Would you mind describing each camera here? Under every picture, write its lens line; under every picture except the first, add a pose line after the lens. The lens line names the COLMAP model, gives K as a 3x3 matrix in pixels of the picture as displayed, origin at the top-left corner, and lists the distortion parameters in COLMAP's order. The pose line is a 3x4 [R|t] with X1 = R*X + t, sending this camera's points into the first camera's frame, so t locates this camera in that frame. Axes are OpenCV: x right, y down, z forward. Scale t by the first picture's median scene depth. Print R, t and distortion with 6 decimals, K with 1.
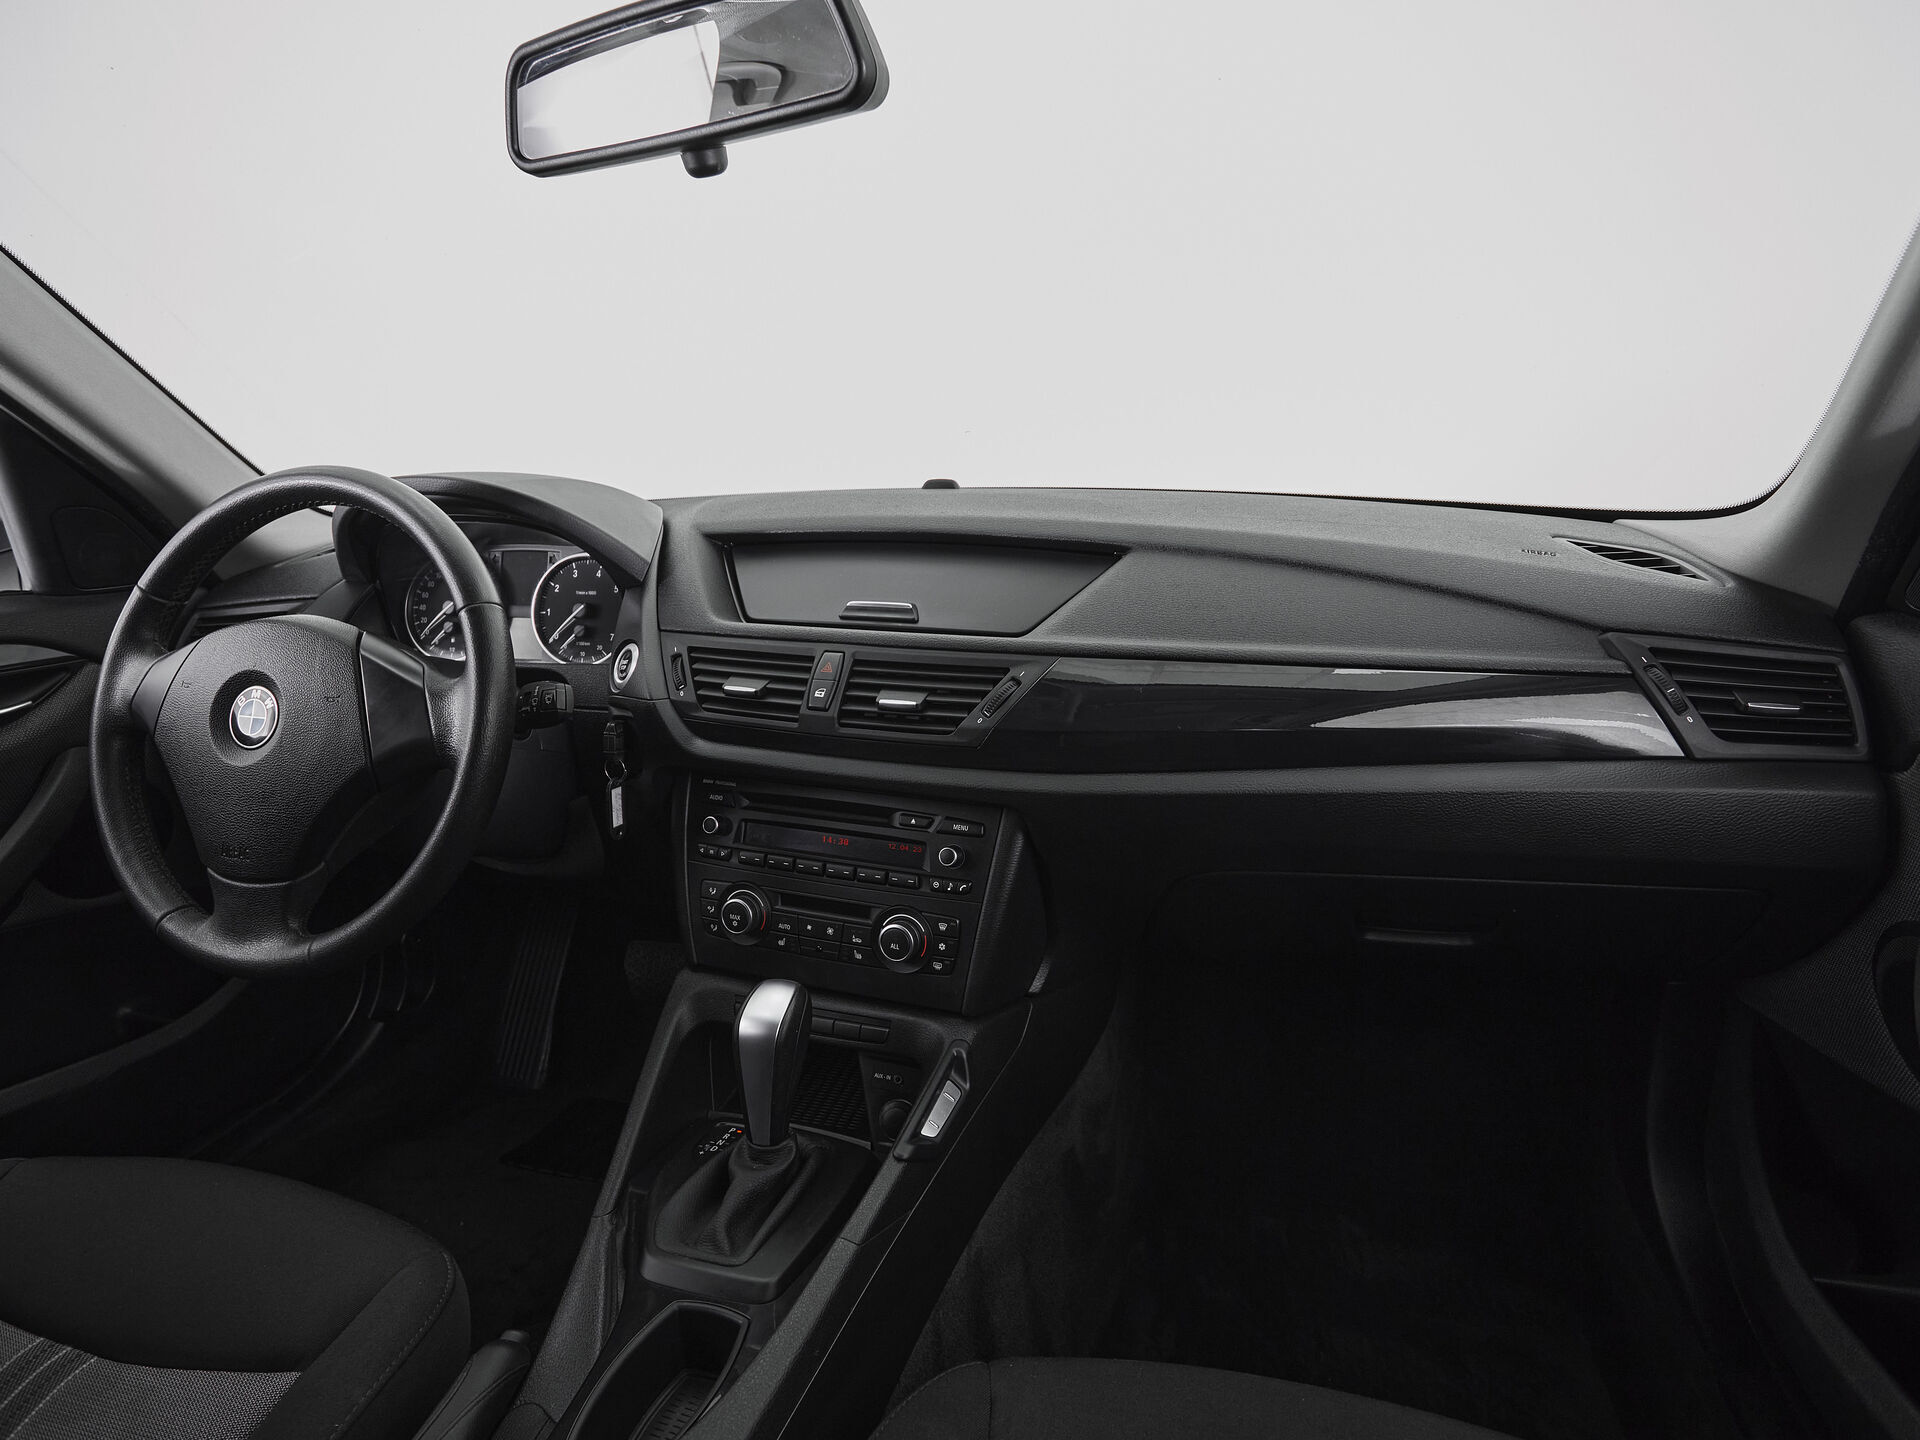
lens RADIAL K [[1058.0, 0, 965.2], [0, 1058.0, 716.5], [0, 0, 1]] dist [-0.003769, -0.002176]
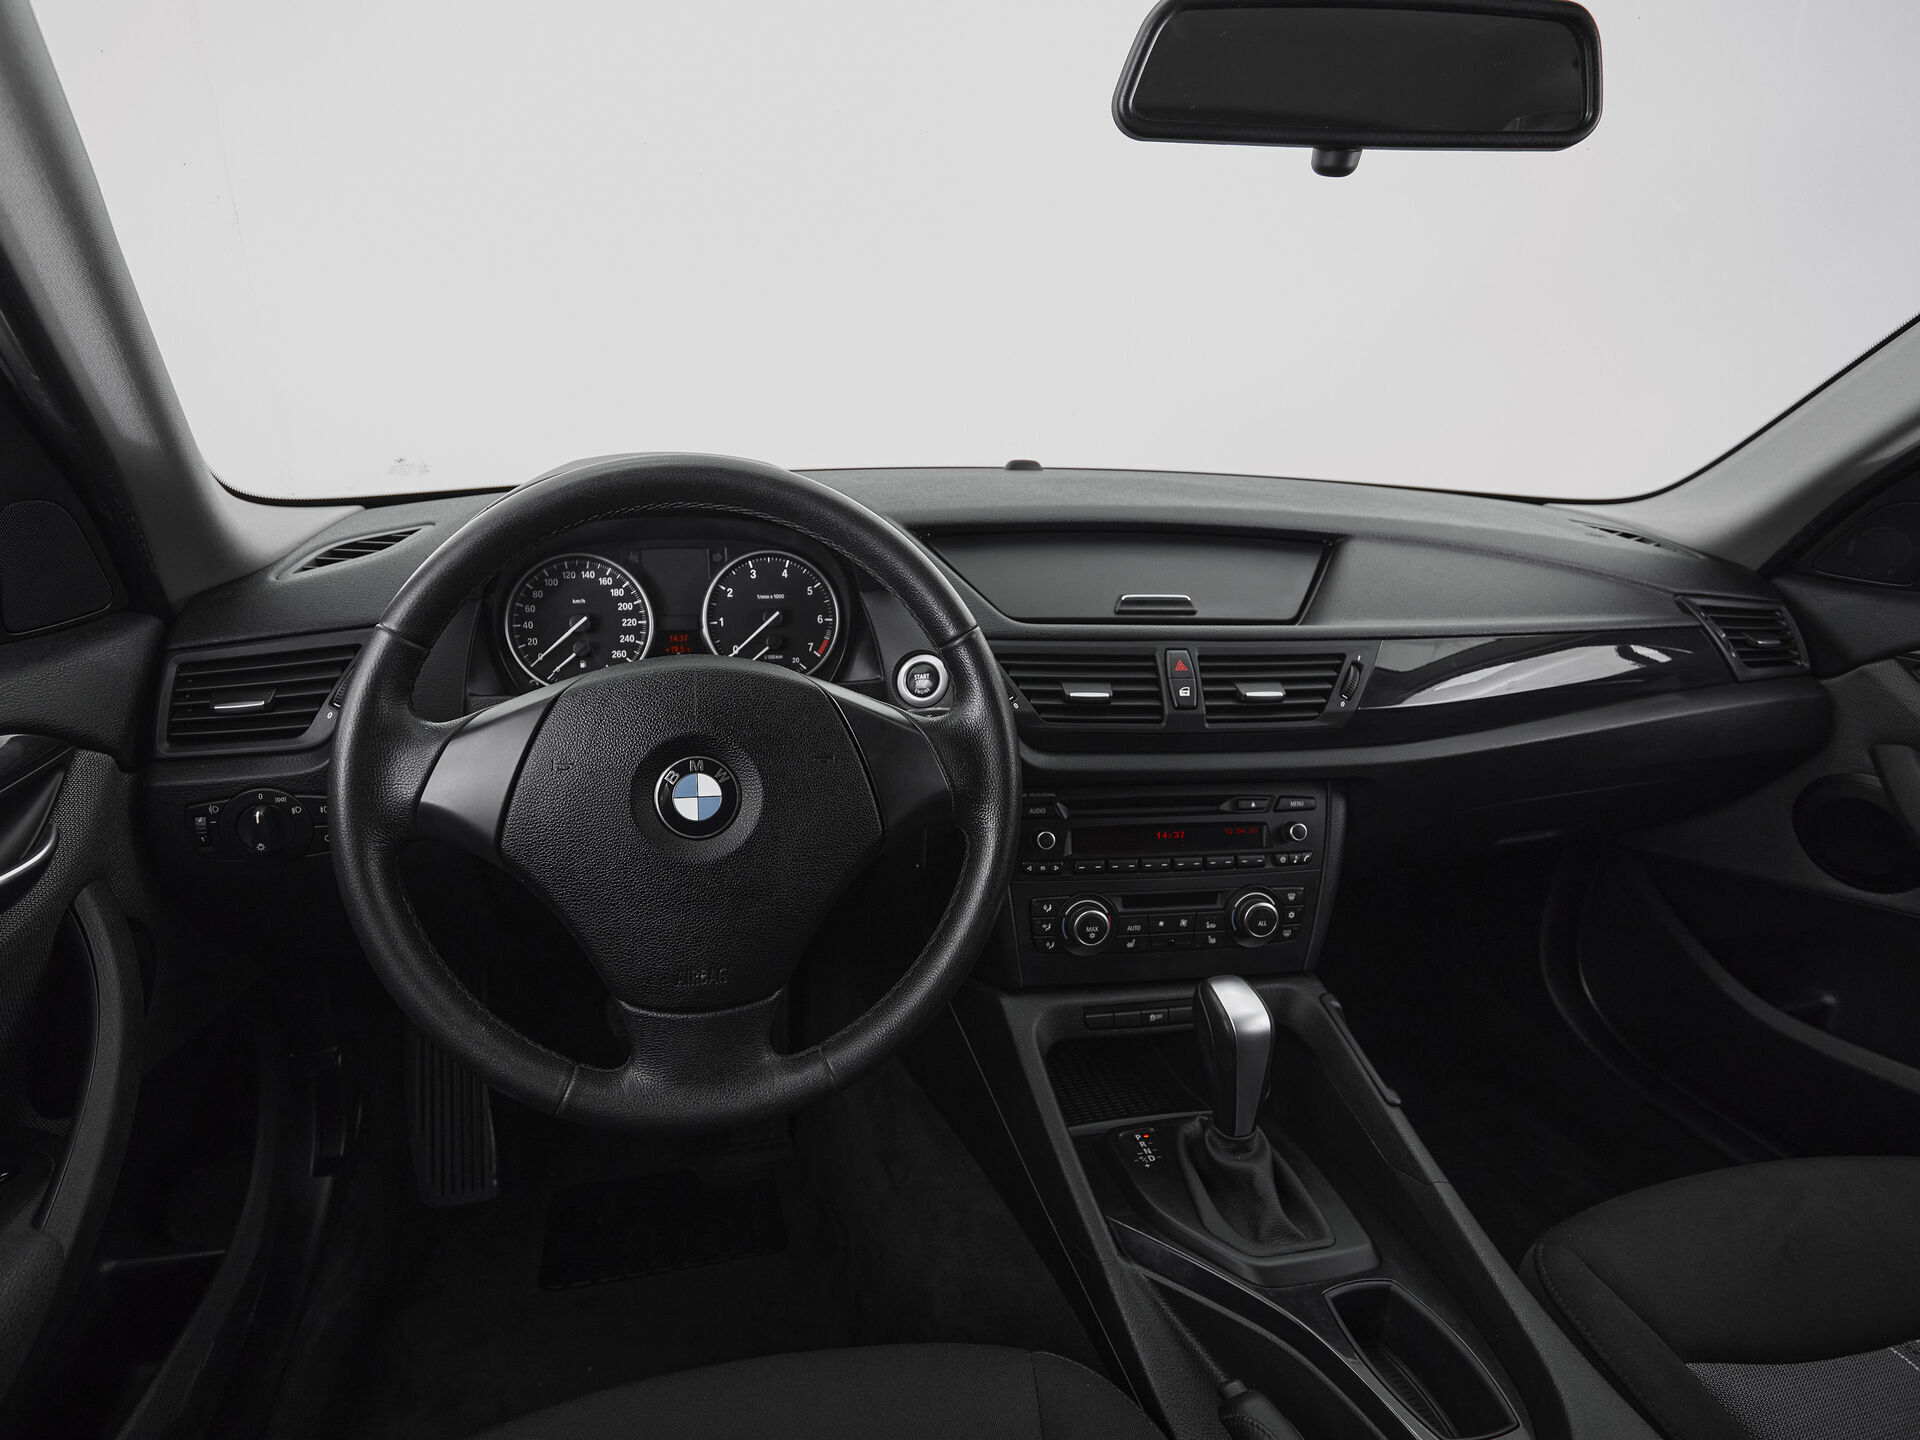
lens RADIAL K [[1058.0, 0, 923.4], [0, 1058.0, 730.9], [0, 0, 1]] dist [-0.003769, -0.002176]
pose [[0.867265, -0.112589, 0.484948, -0.824203], [0.079822, 0.992937, 0.087776, -0.091324], [-0.491406, -0.037416, 0.870127, 0.242833]]
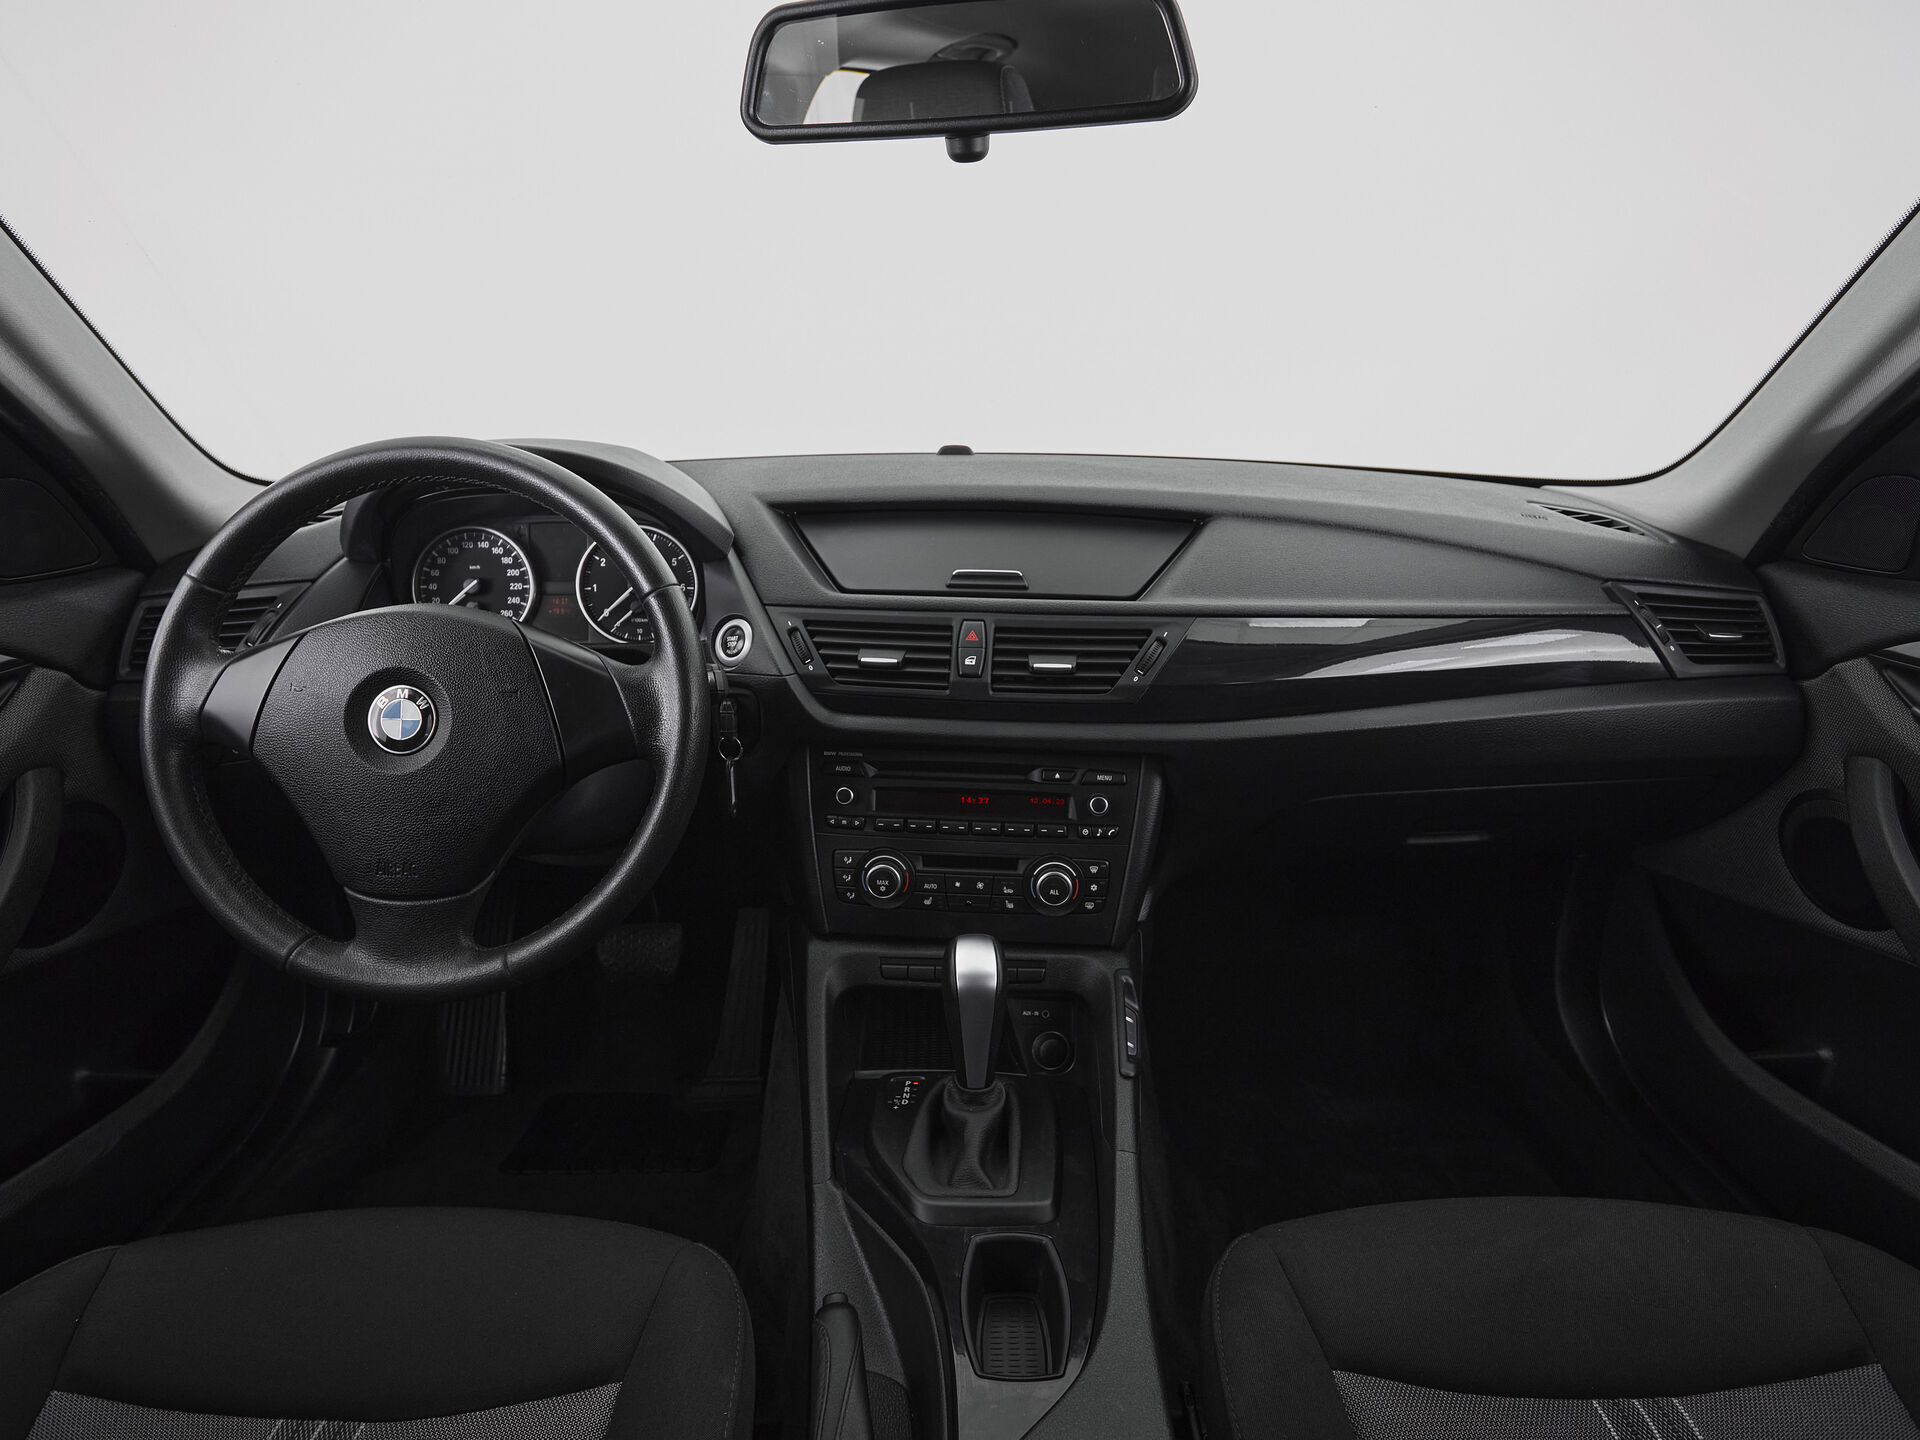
lens RADIAL K [[1058.0, 0, 963.5], [0, 1058.0, 720.8], [0, 0, 1]] dist [-0.003769, -0.002176]
pose [[0.959594, -0.065741, 0.273601, -0.424110], [0.050664, 0.996800, 0.061822, -0.027467], [-0.276790, -0.045463, 0.959854, -0.002519]]
